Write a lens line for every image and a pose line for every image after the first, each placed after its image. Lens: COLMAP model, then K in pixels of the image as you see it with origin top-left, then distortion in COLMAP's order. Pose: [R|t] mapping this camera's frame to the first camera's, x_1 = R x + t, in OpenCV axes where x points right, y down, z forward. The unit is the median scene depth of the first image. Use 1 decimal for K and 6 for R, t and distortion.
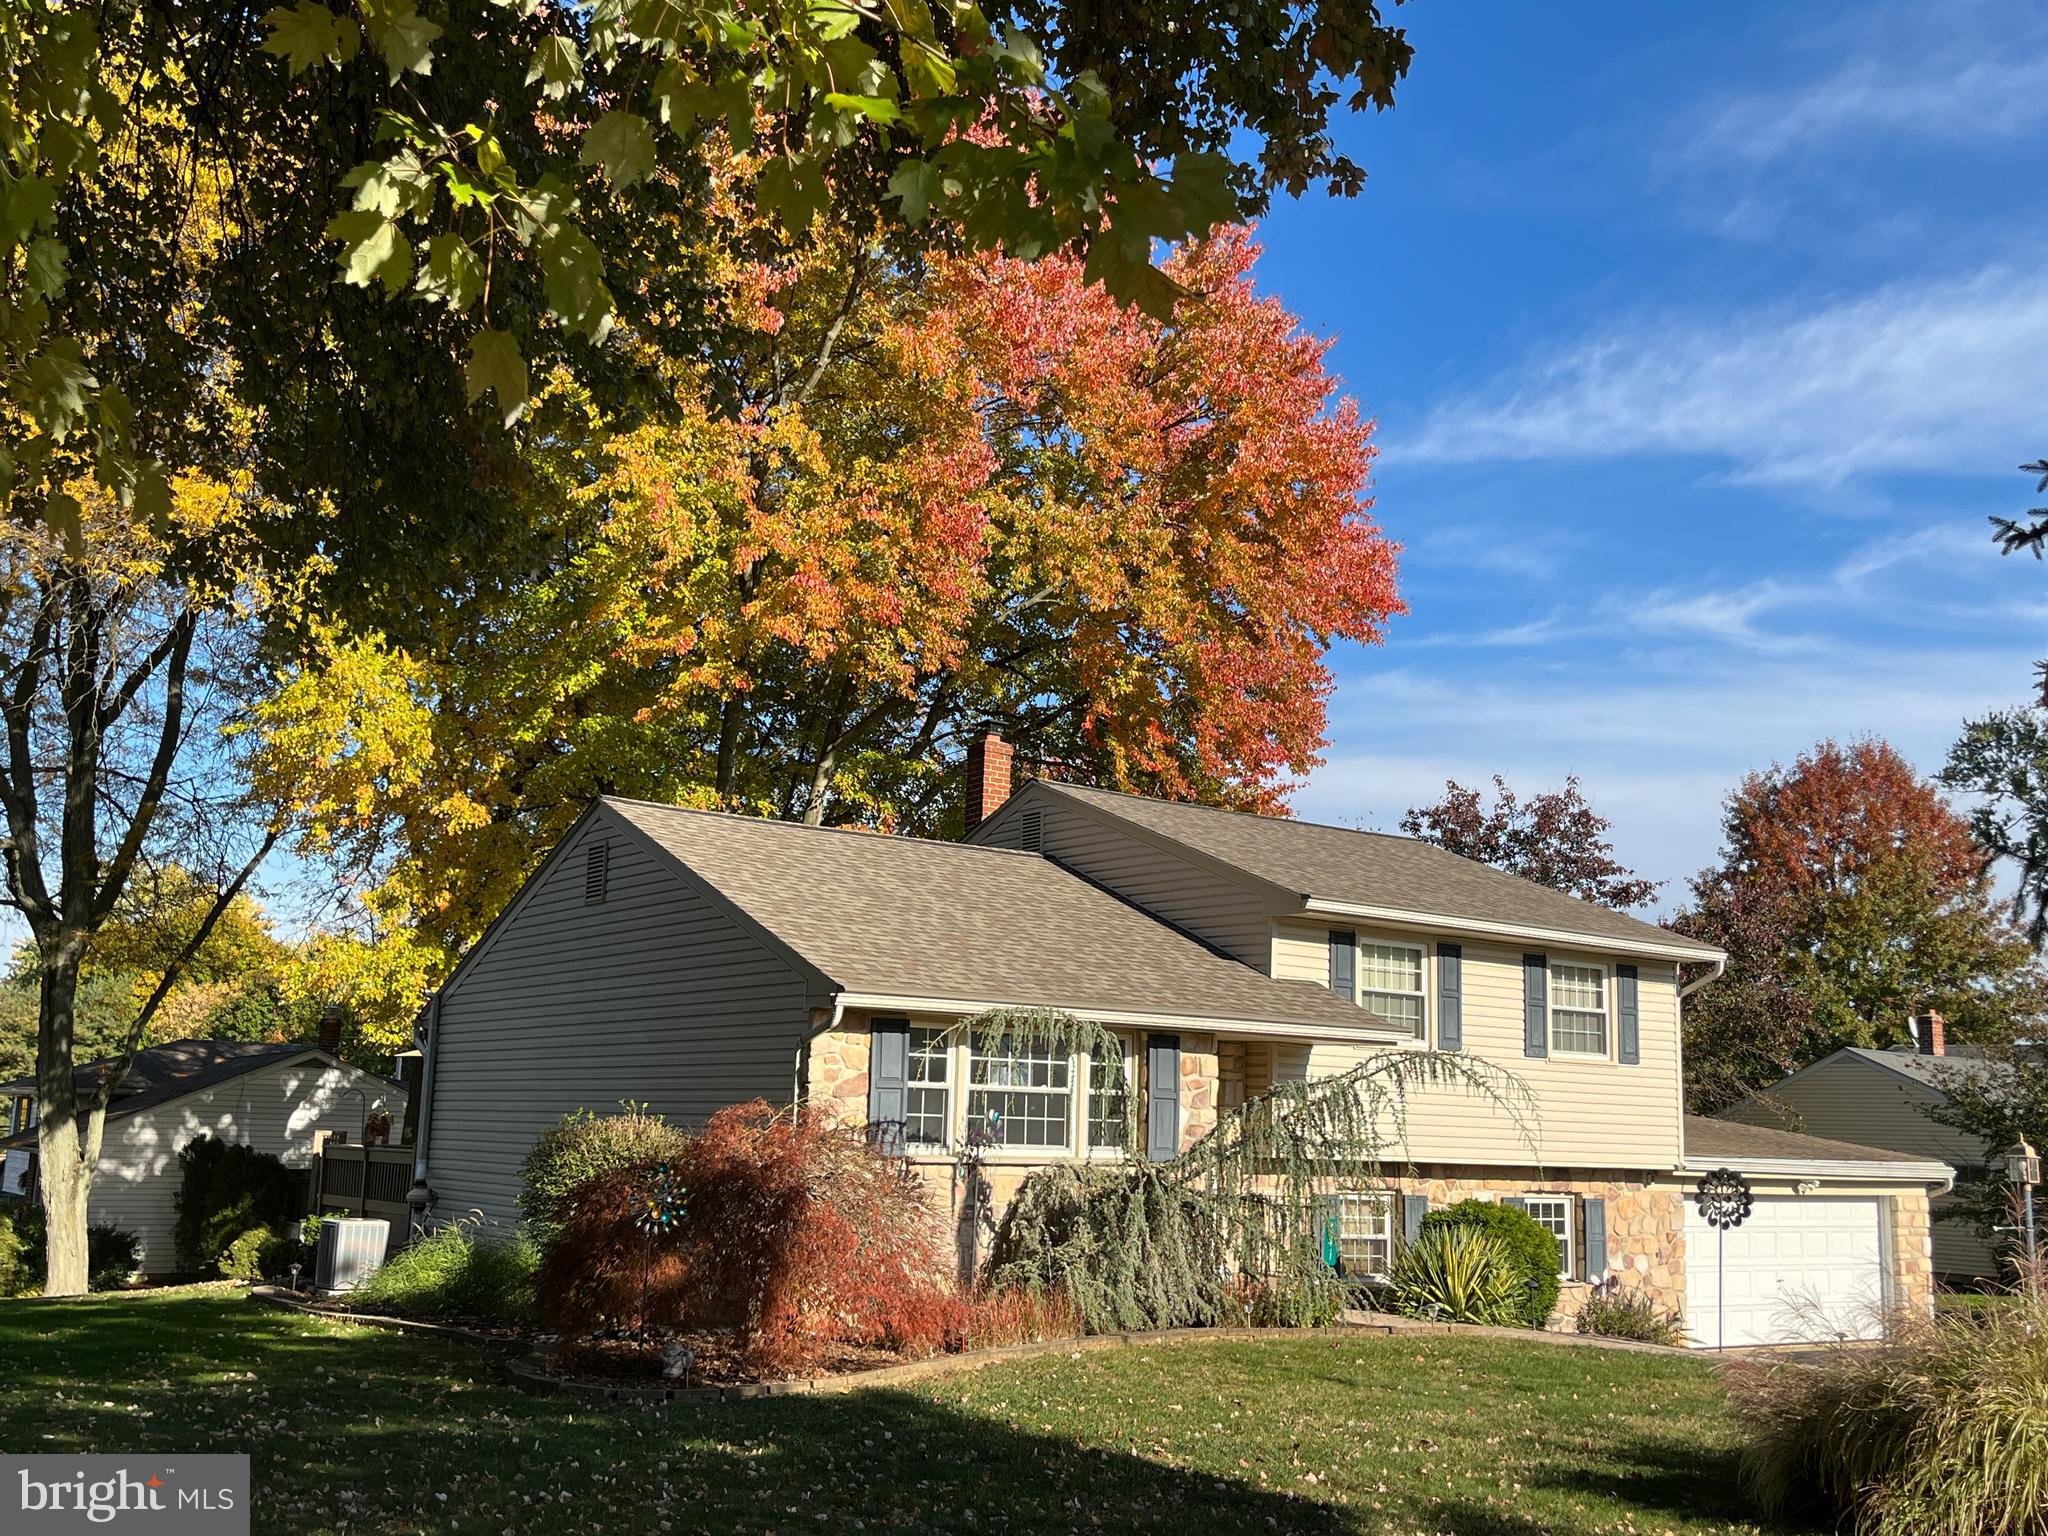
lens RADIAL K [[1963.2, 0, 1024.0], [0, 1963.2, 768.0], [0, 0, 1]] dist [0.023054, -0.017420]
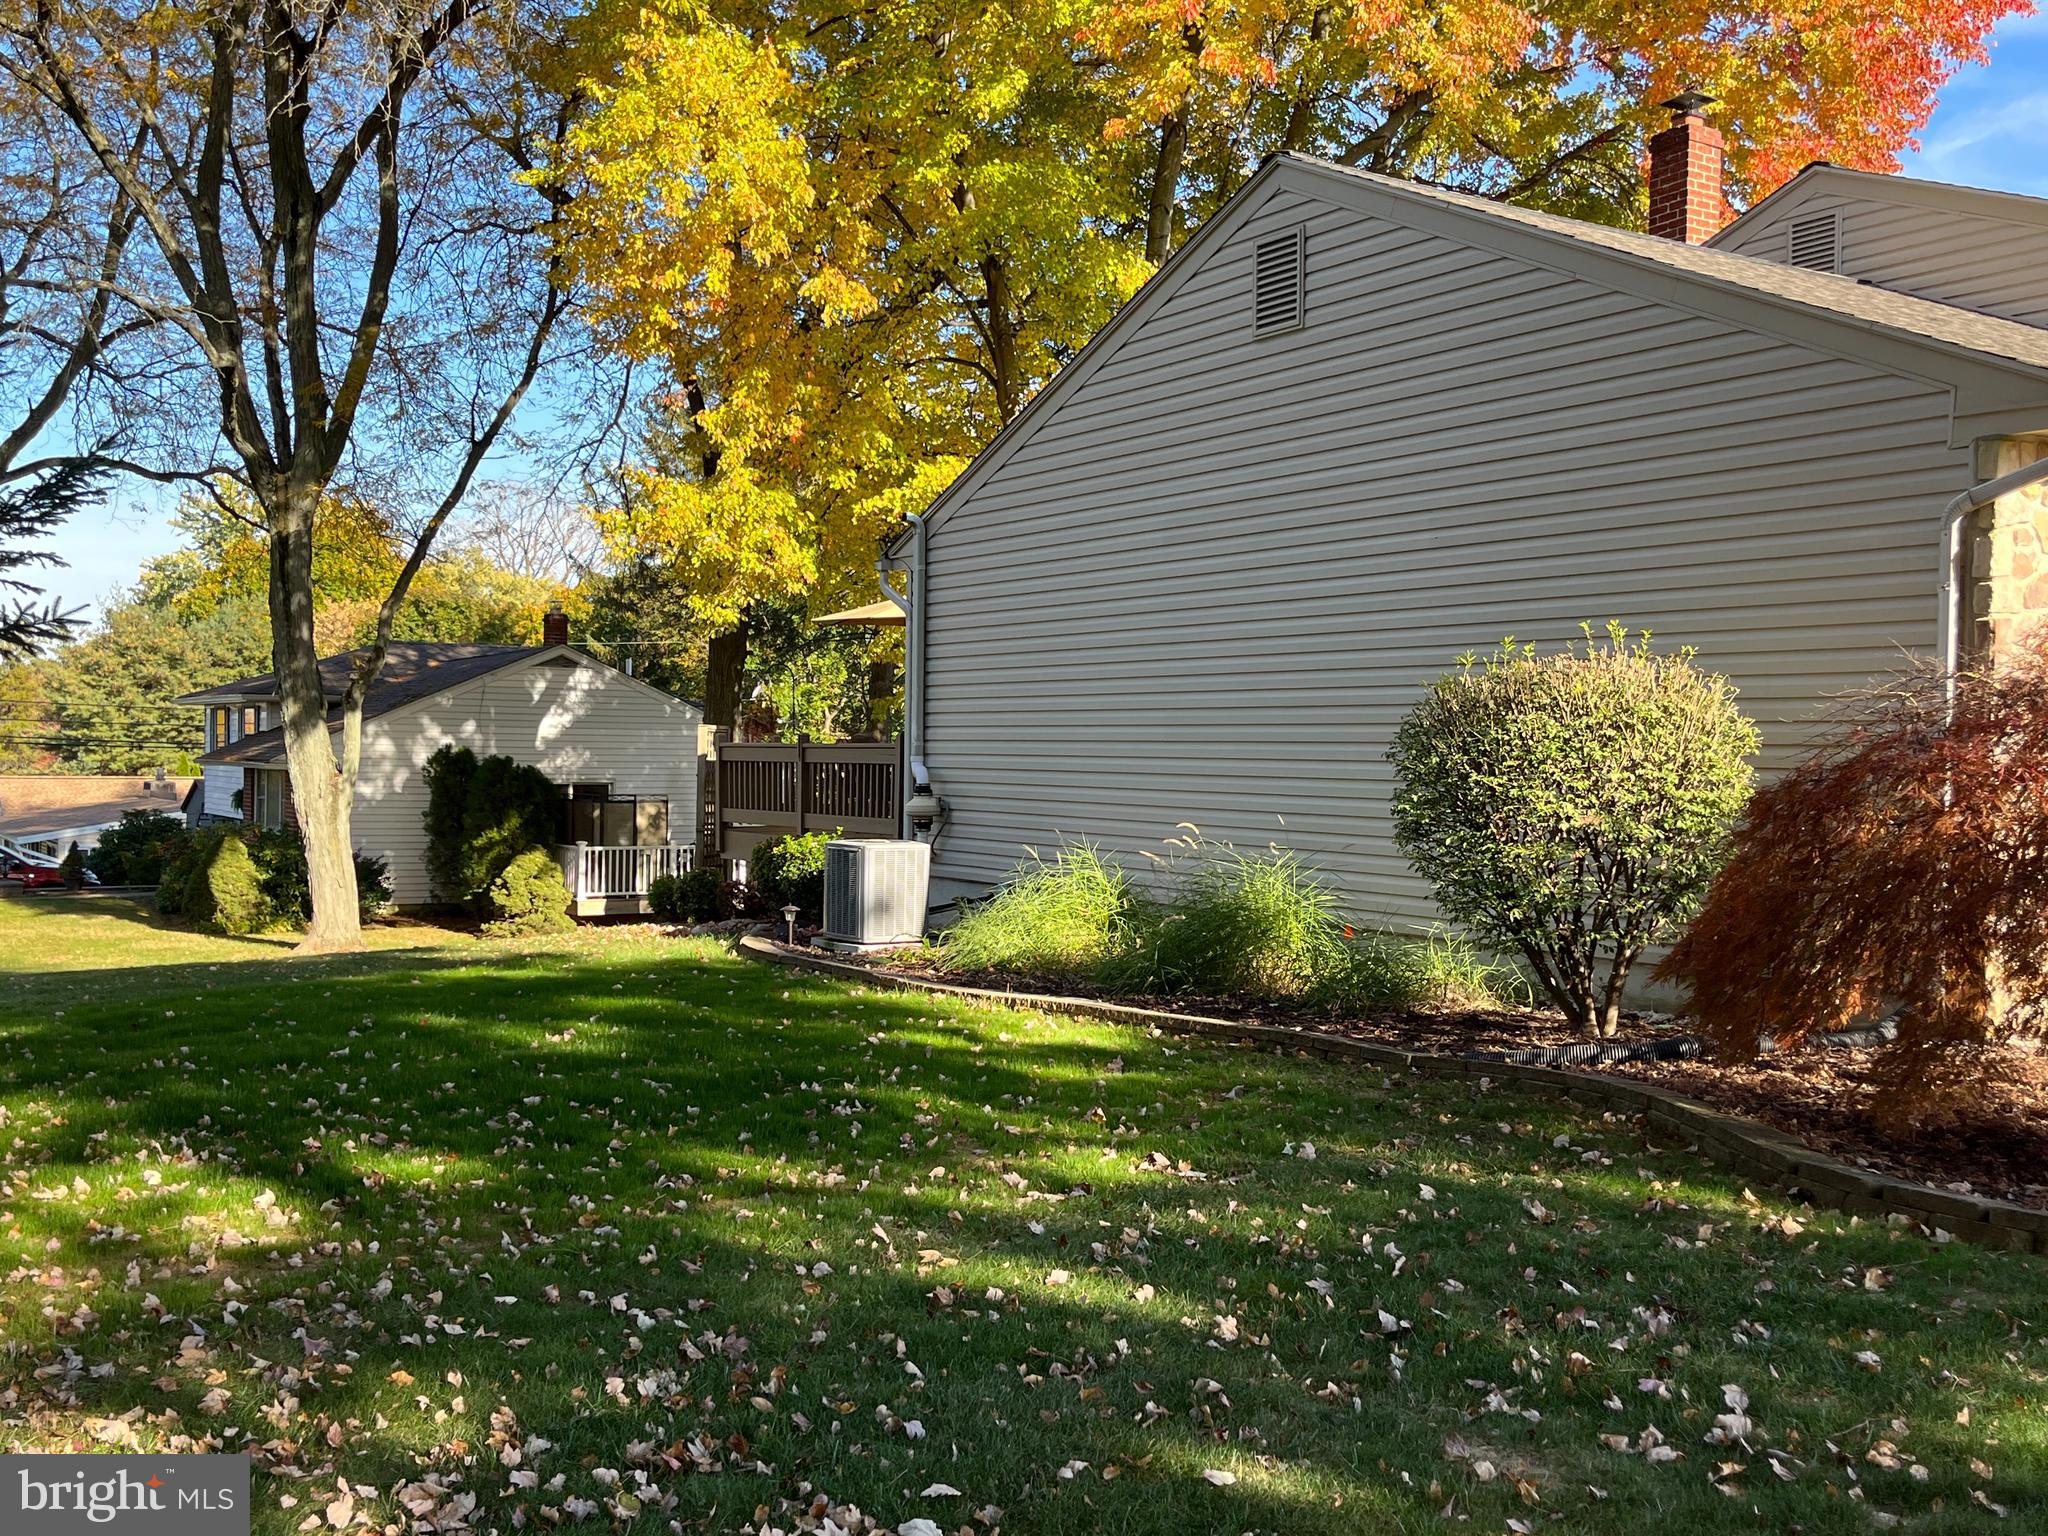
lens RADIAL K [[2046.7, 0, 1024.0], [0, 2046.7, 768.0], [0, 0, 1]] dist [0.016630, -0.005780]
pose [[0.997901, -0.011378, -0.063752, -0.126341], [0.023355, 0.981425, 0.190420, 0.038283], [0.060401, -0.191509, 0.979631, 0.169739]]
